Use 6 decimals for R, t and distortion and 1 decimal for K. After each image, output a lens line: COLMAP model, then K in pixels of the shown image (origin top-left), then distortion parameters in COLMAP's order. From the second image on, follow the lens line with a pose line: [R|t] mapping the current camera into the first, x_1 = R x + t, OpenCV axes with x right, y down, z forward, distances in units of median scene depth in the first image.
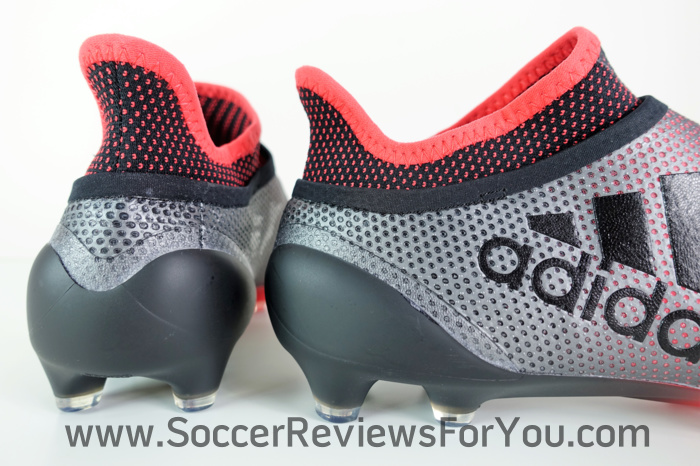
lens RADIAL K [[478.5, 0, 347.7], [0, 478.5, 242.5], [0, 0, 1]] dist [0.003841, -0.013176]
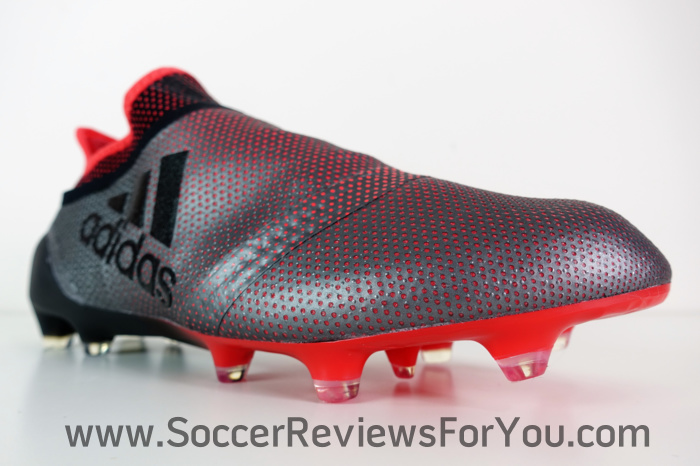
lens RADIAL K [[478.5, 0, 353.6], [0, 478.5, 232.5], [0, 0, 1]] dist [0.003841, -0.013176]
pose [[0.864995, -0.058336, -0.498377, 1.723584], [-0.043989, 0.980579, -0.191127, 0.290642], [0.499848, 0.187247, 0.845630, 0.169932]]
